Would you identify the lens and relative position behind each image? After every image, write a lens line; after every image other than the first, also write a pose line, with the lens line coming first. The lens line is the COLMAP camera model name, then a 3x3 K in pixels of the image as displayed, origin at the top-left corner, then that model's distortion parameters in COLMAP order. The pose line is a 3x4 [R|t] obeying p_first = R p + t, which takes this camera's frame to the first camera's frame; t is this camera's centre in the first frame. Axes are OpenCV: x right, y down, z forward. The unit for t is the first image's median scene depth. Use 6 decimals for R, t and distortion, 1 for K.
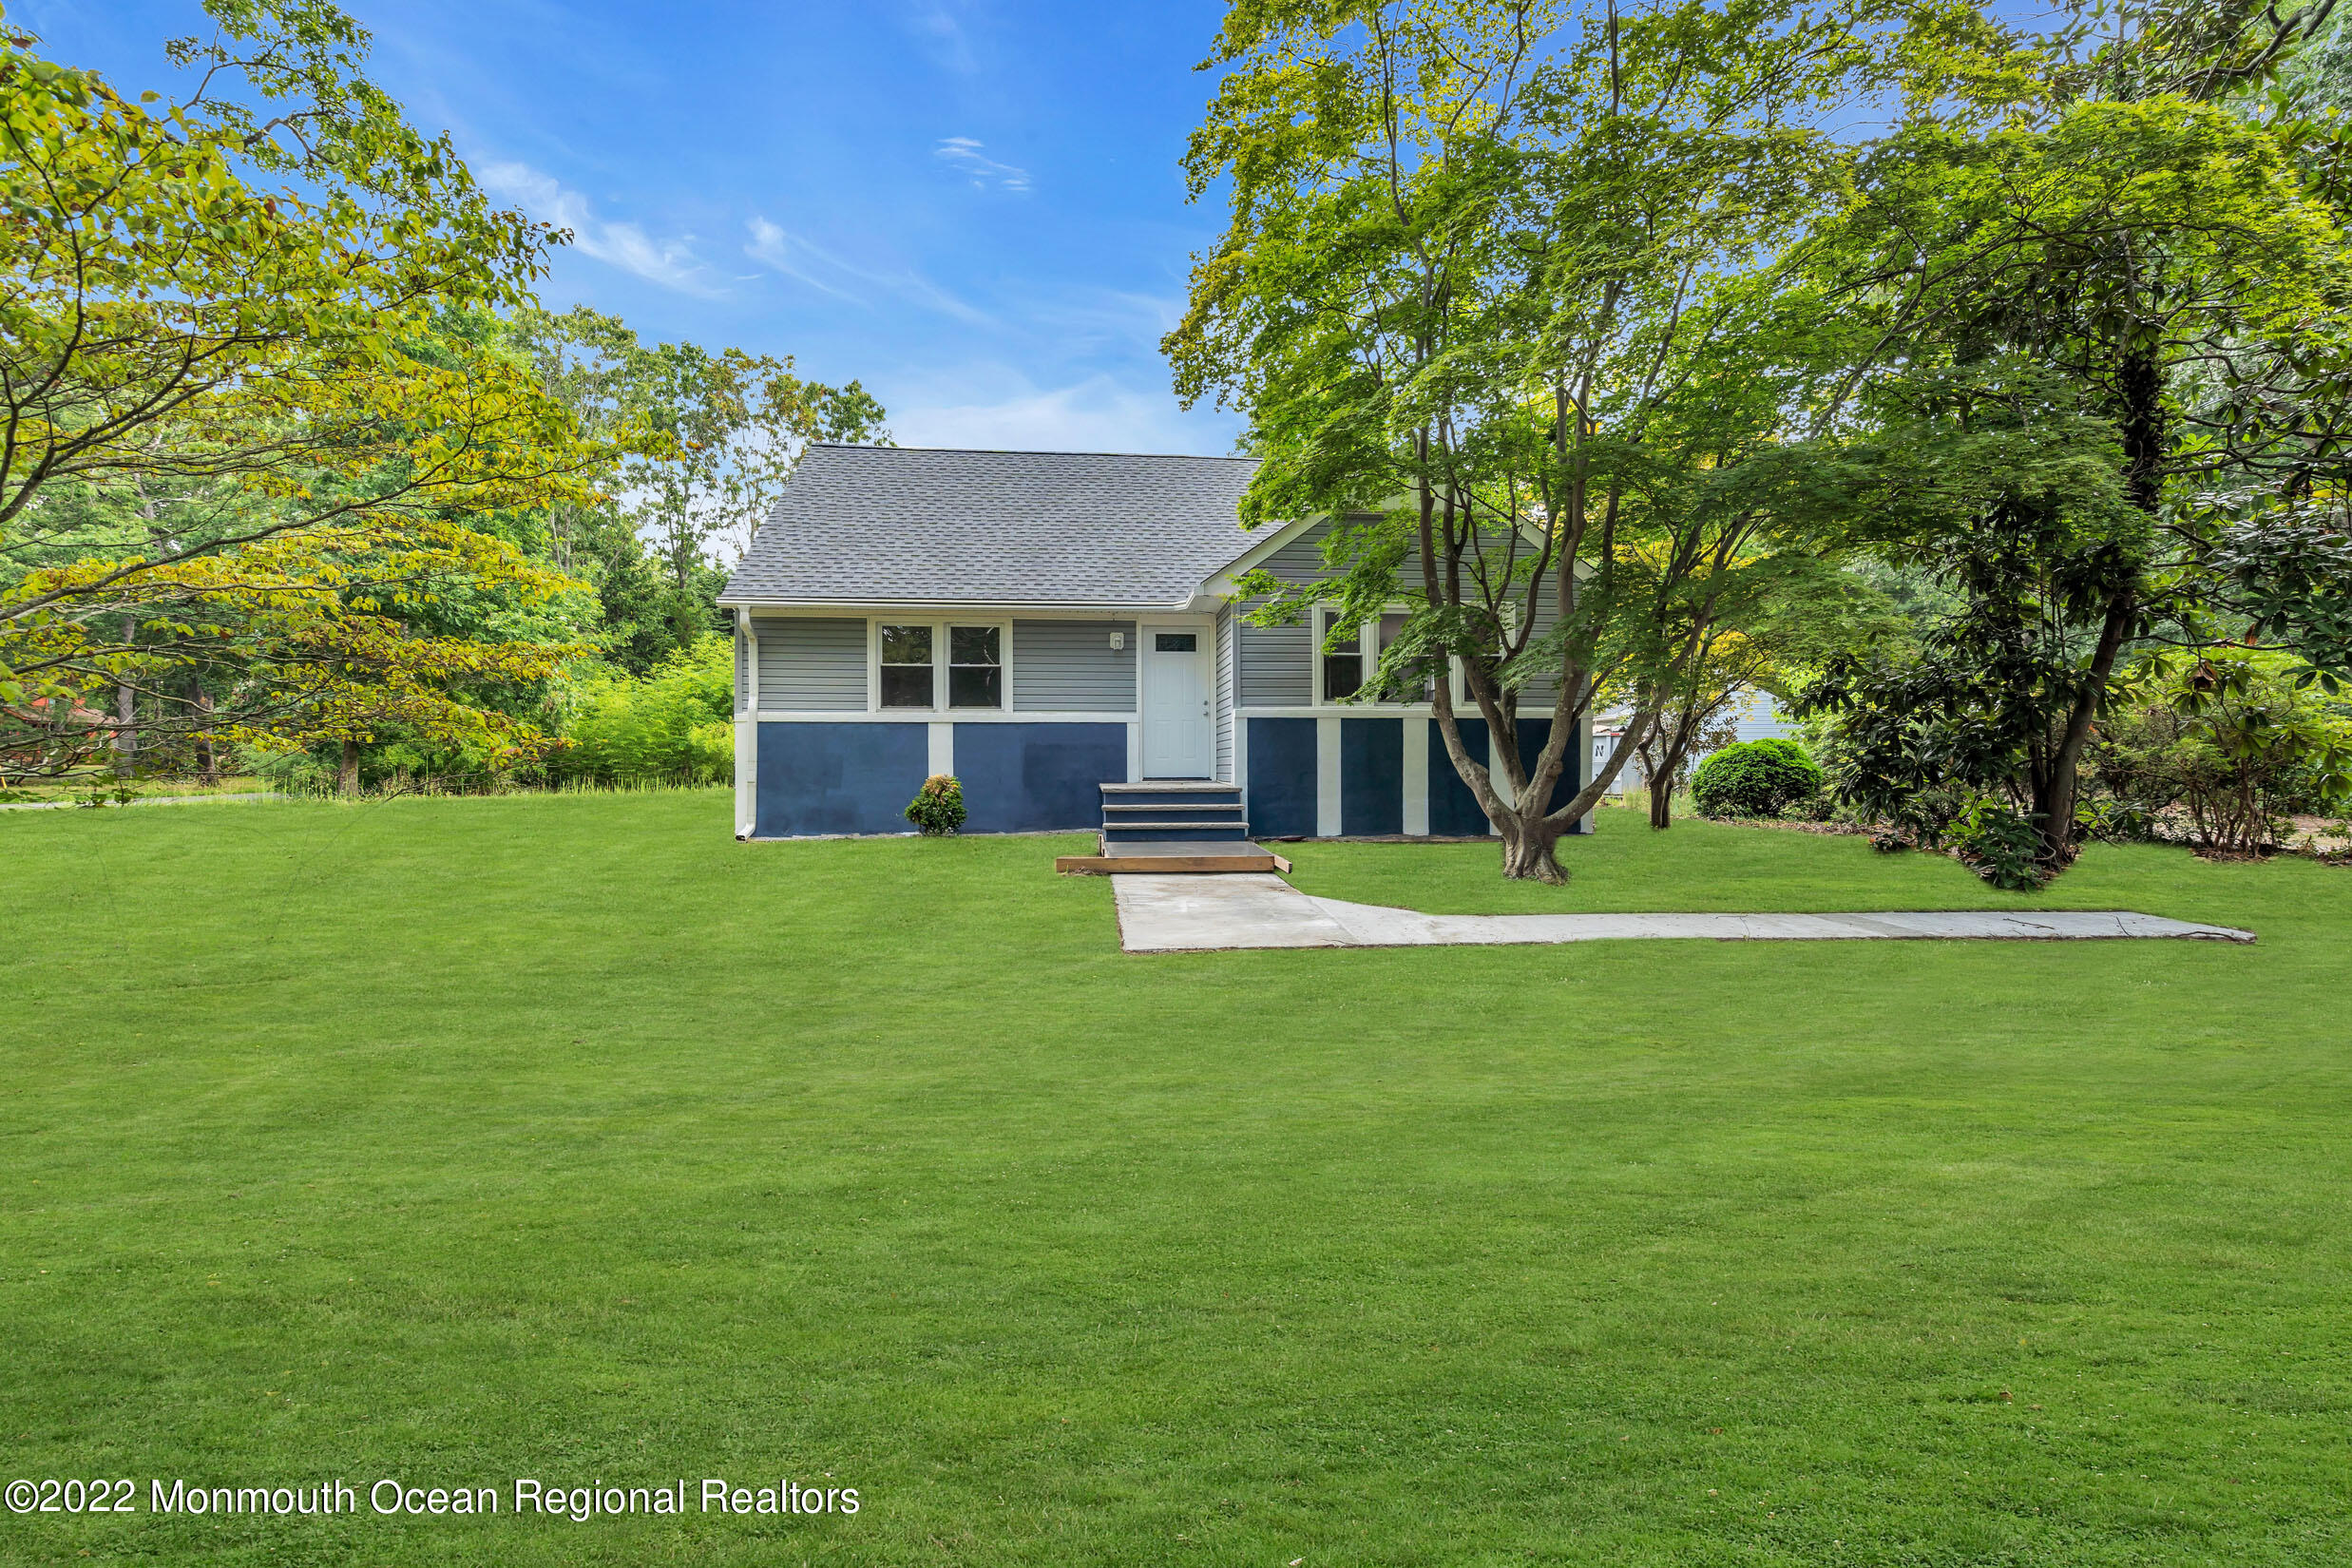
lens RADIAL K [[1099.0, 0, 1176.0], [0, 1099.0, 784.0], [0, 0, 1]] dist [0.000060, 0.000415]
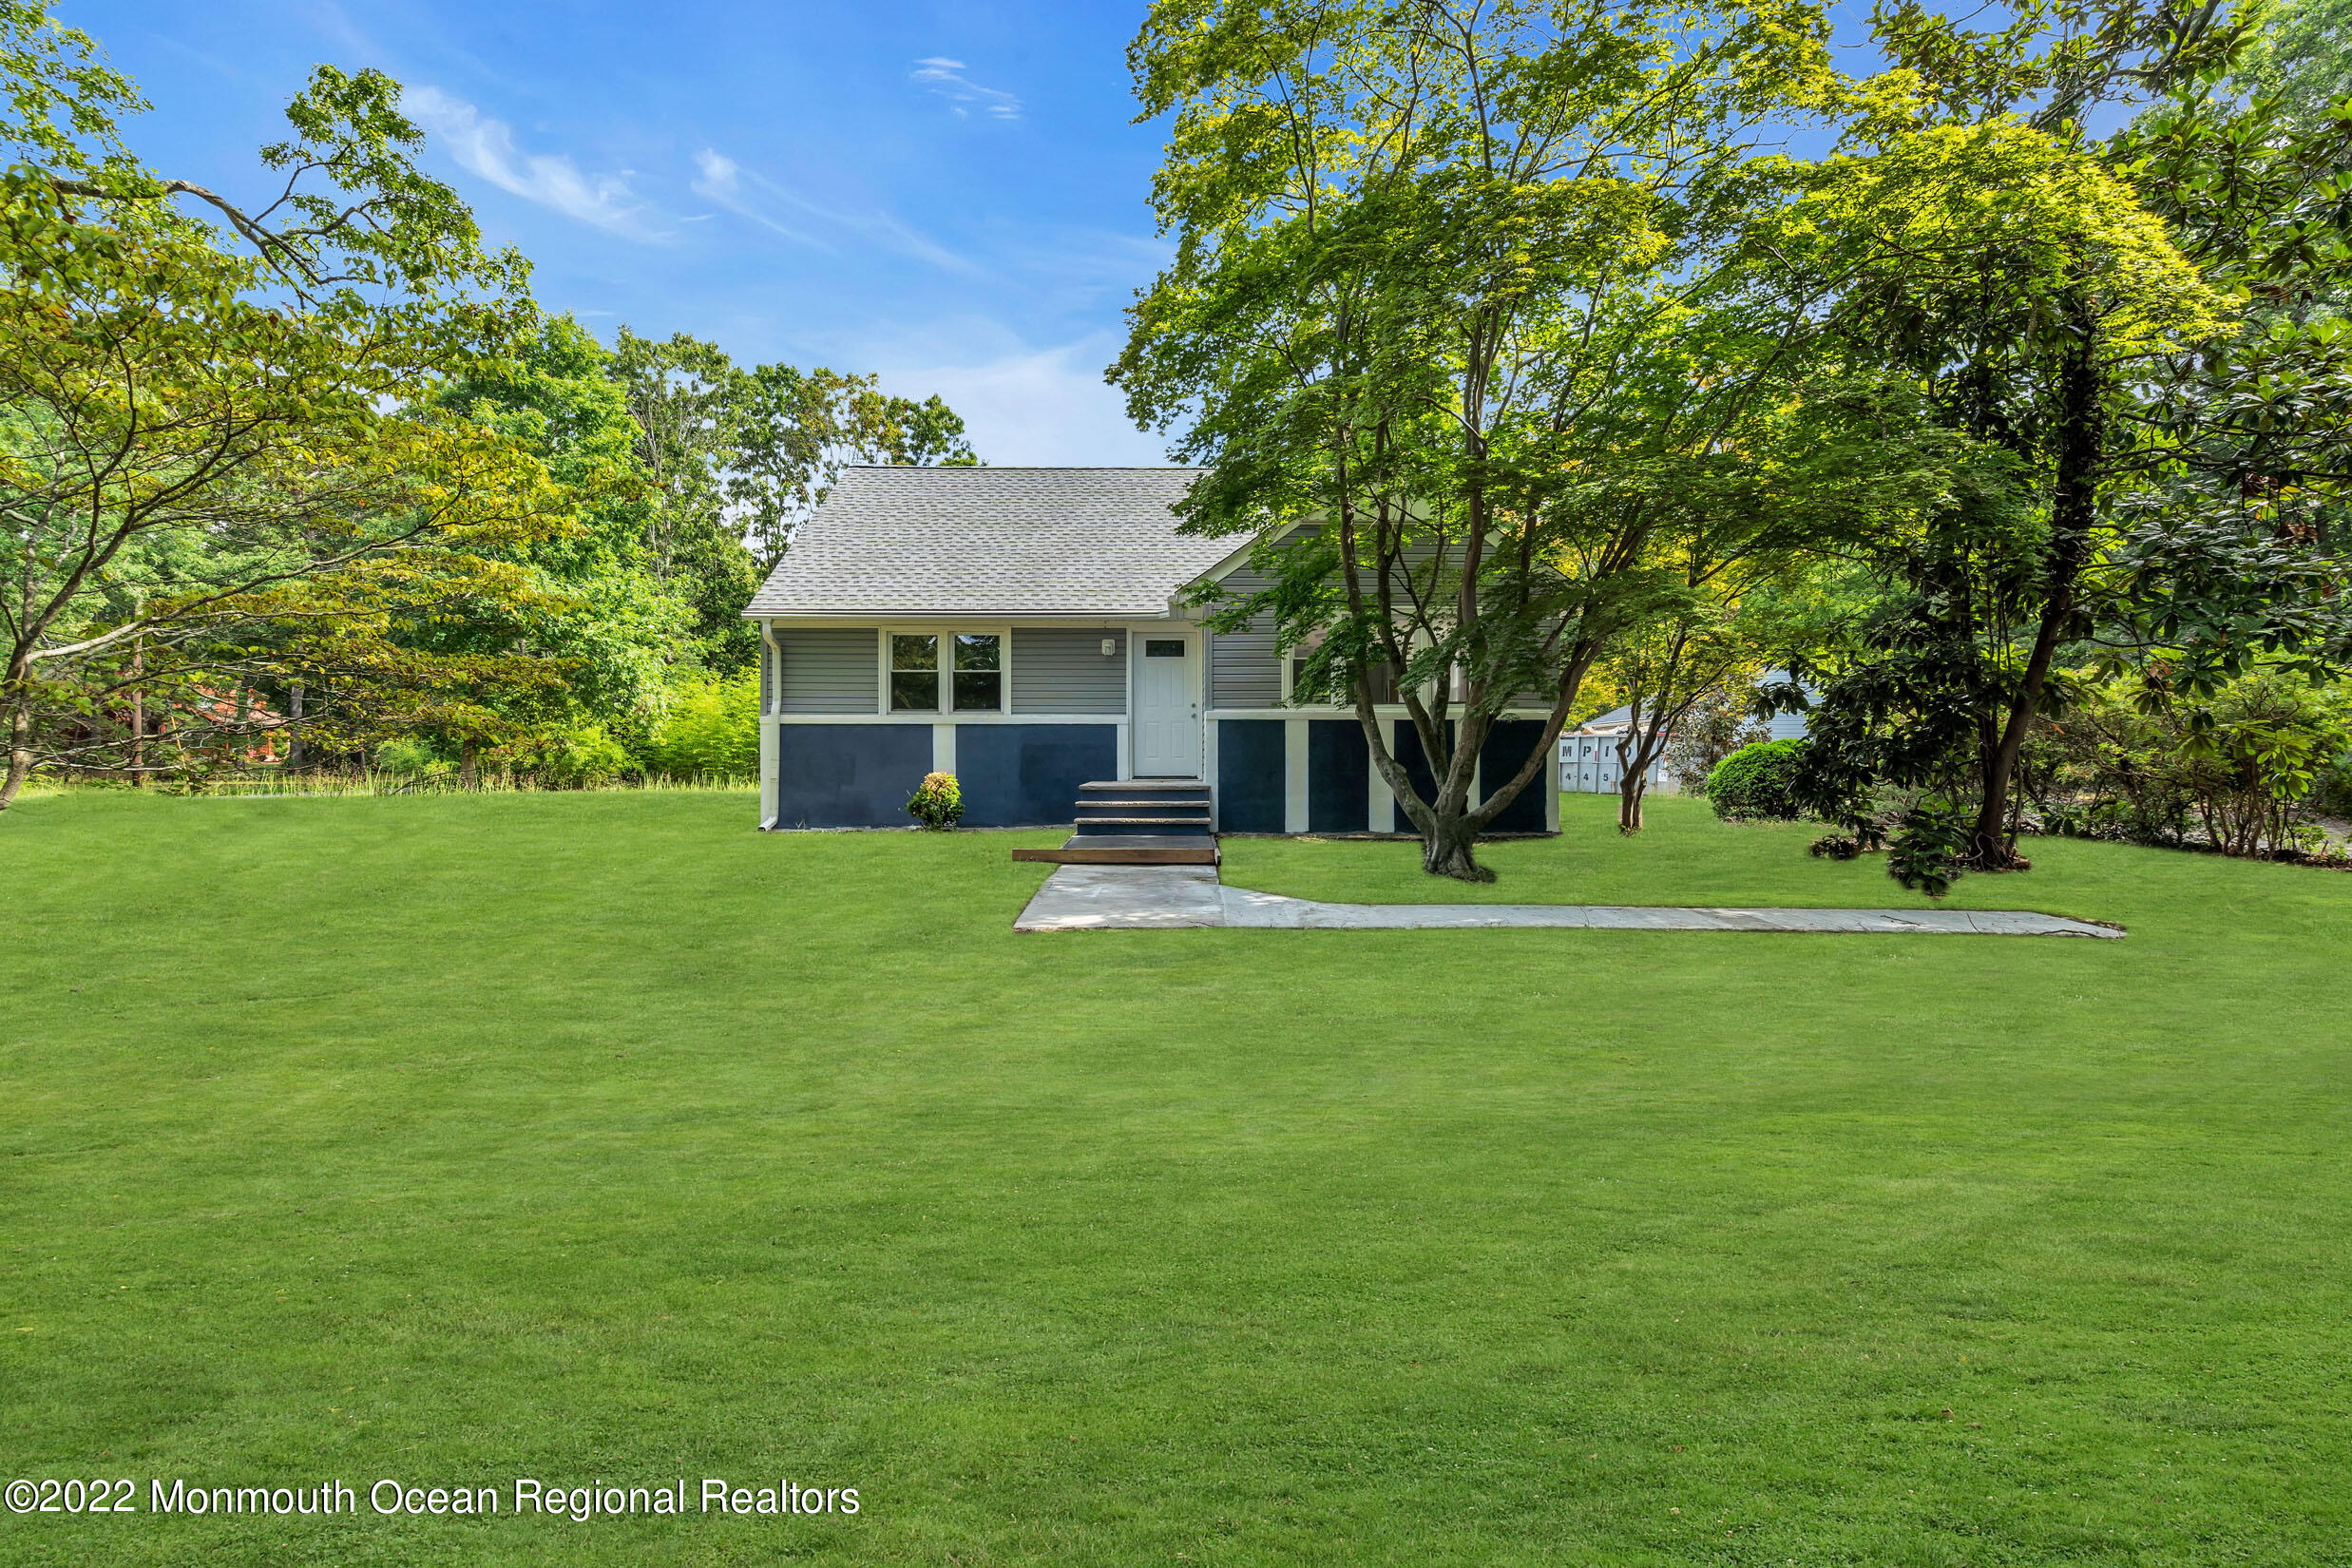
lens RADIAL K [[1105.0, 0, 1176.0], [0, 1105.0, 784.0], [0, 0, 1]] dist [-0.000147, 0.000592]
pose [[0.995038, 0.004575, -0.099387, 0.127424], [-0.004597, 0.999989, 0.000004, 0.001631], [0.099386, 0.000453, 0.995049, -0.059884]]
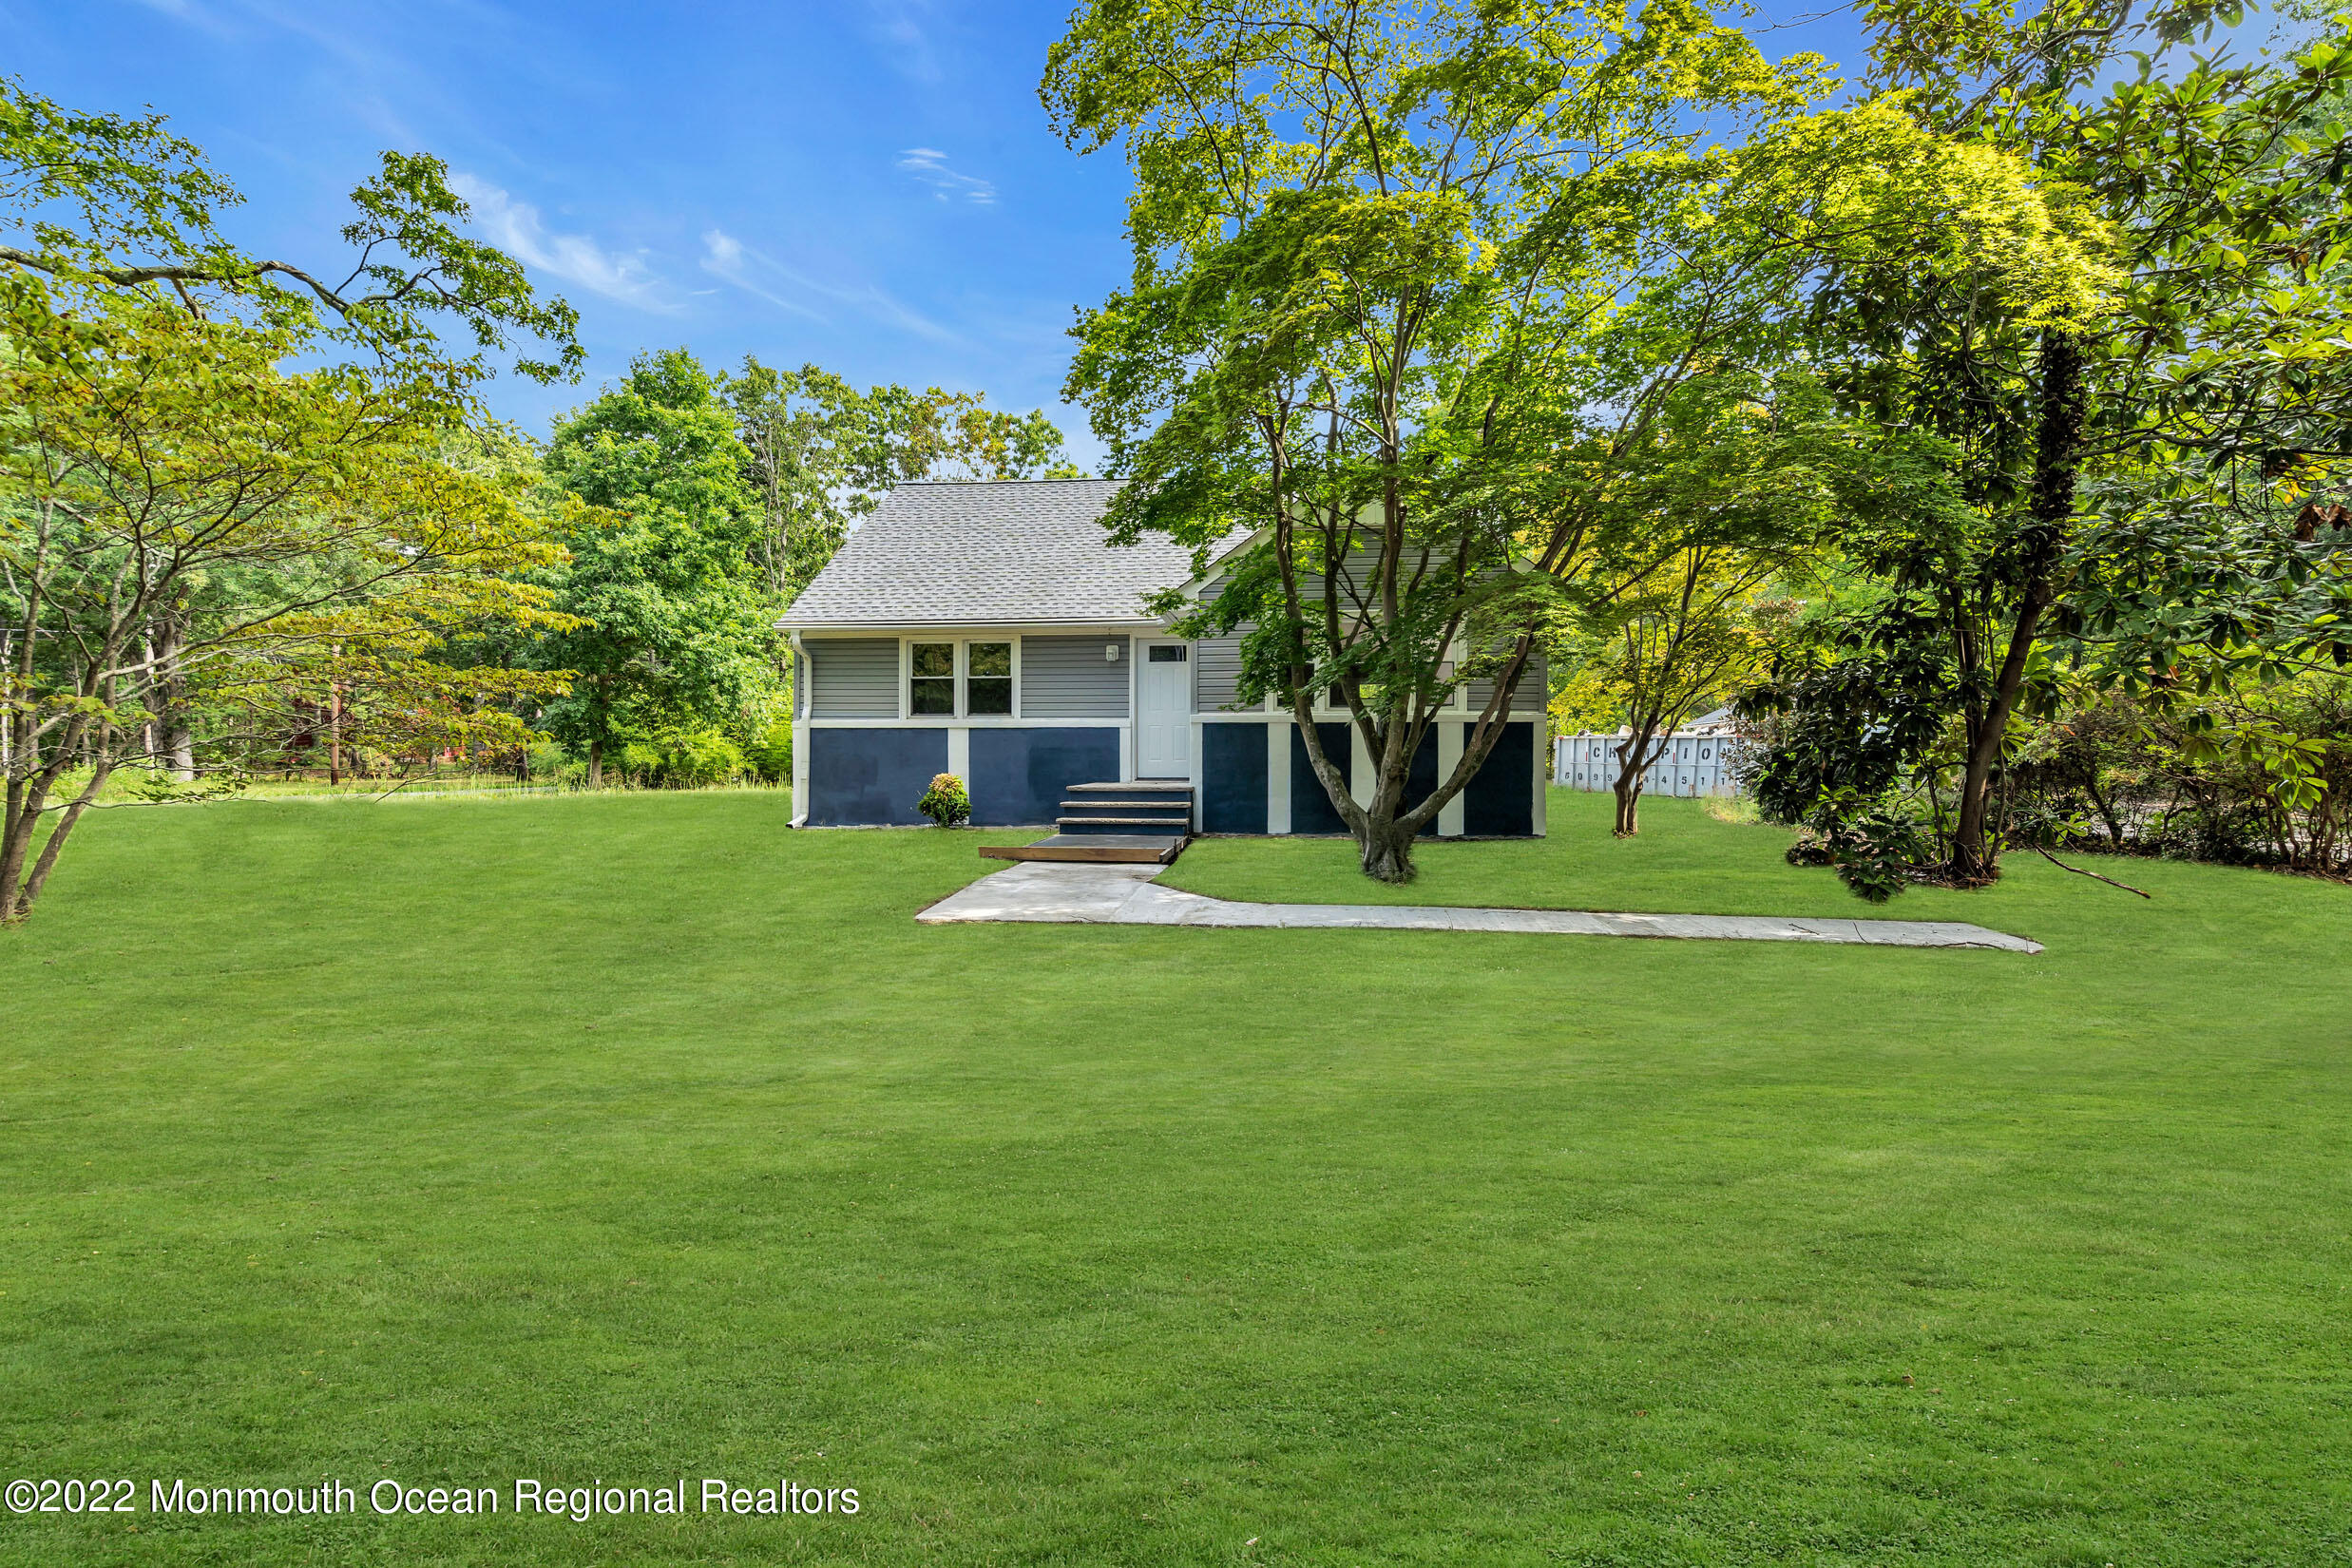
lens RADIAL K [[1105.0, 0, 1176.0], [0, 1105.0, 784.0], [0, 0, 1]] dist [-0.000147, 0.000592]
pose [[0.973964, 0.008339, -0.226551, 0.280090], [-0.008840, 0.999960, -0.001197, 0.001360], [0.226532, 0.003169, 0.973999, -0.065036]]
